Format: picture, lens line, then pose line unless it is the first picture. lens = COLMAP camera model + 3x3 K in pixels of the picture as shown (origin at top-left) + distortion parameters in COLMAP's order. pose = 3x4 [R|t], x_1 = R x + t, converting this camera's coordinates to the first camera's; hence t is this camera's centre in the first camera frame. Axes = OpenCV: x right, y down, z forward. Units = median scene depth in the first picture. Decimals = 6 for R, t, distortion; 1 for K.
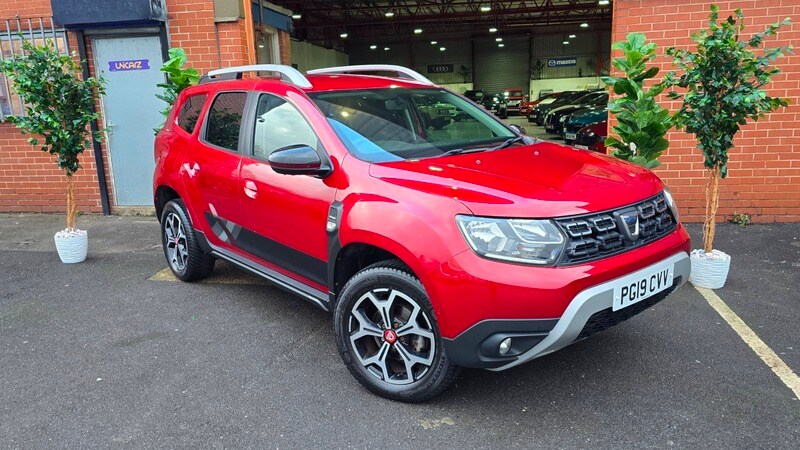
lens RADIAL K [[589.5, 0, 400.0], [0, 589.5, 225.0], [0, 0, 1]] dist [0.065479, -0.058235]
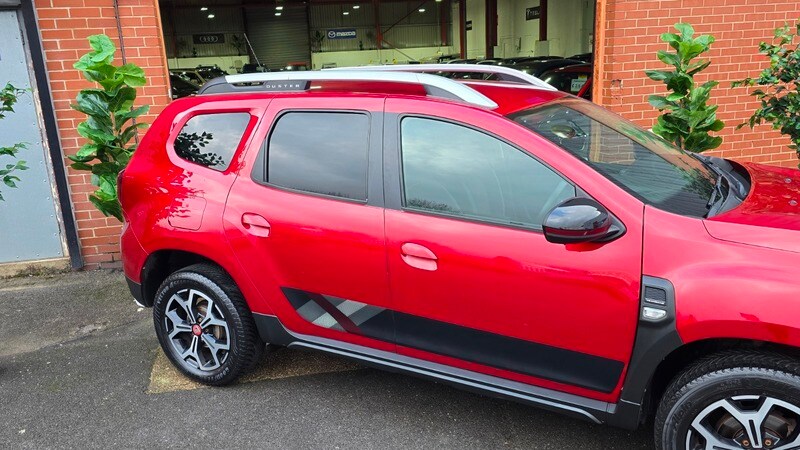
lens RADIAL K [[628.1, 0, 400.0], [0, 628.1, 225.0], [0, 0, 1]] dist [0.081596, -0.080290]
pose [[0.928008, -0.102603, 0.358154, -0.404074], [0.091994, 0.994669, 0.046585, -0.102092], [-0.361025, -0.010283, 0.932499, 0.246374]]
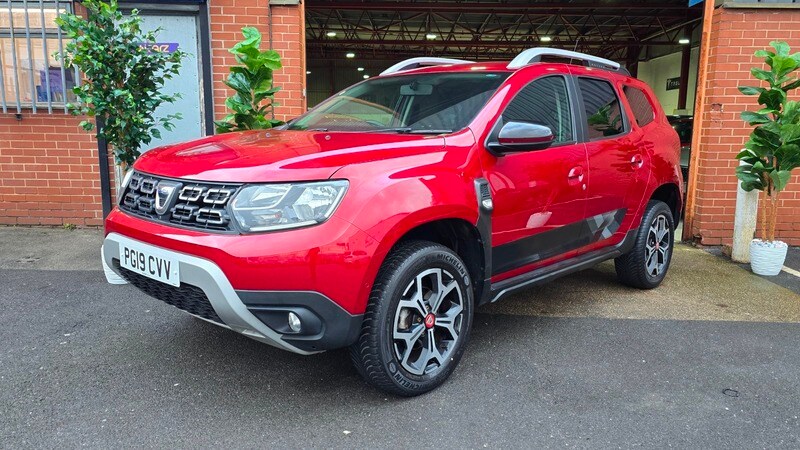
lens RADIAL K [[606.5, 0, 407.6], [0, 606.5, 231.2], [0, 0, 1]] dist [0.073929, -0.067718]
pose [[0.984165, 0.017717, 0.176369, -0.362552], [-0.009607, 0.998861, -0.046730, 0.031643], [-0.176996, 0.044296, 0.983214, 0.159292]]
